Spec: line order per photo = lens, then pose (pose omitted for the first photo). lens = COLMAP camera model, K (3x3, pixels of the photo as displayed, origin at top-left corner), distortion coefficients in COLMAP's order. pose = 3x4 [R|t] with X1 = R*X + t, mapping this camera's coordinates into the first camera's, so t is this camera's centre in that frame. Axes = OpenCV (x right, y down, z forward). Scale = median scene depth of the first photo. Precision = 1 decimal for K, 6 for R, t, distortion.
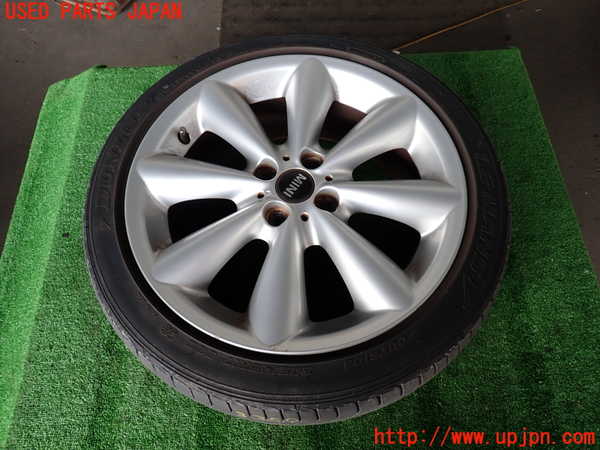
lens RADIAL K [[446.2, 0, 300.0], [0, 446.2, 223.9], [0, 0, 1]] dist [-0.003267, 0.005624]
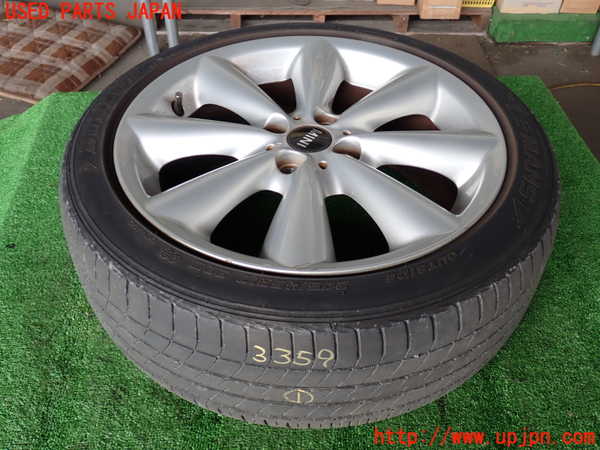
lens RADIAL K [[624.7, 0, 298.8], [0, 624.7, 226.3], [0, 0, 1]] dist [0.010747, 0.000000]
pose [[0.998437, -0.009722, 0.055030, -0.091474], [0.028433, 0.936132, -0.350497, 0.454399], [-0.048108, 0.351514, 0.934946, -0.077170]]
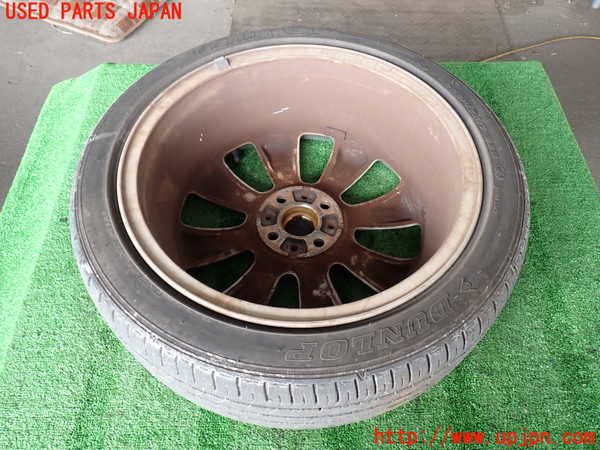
lens RADIAL K [[495.9, 0, 300.1], [0, 495.9, 225.4], [0, 0, 1]] dist [0.007913, -0.008922]
pose [[0.999367, 0.033619, 0.011638, -0.054980], [-0.031517, 0.988377, -0.148718, 0.200751], [-0.016502, 0.148257, 0.988811, -0.027704]]
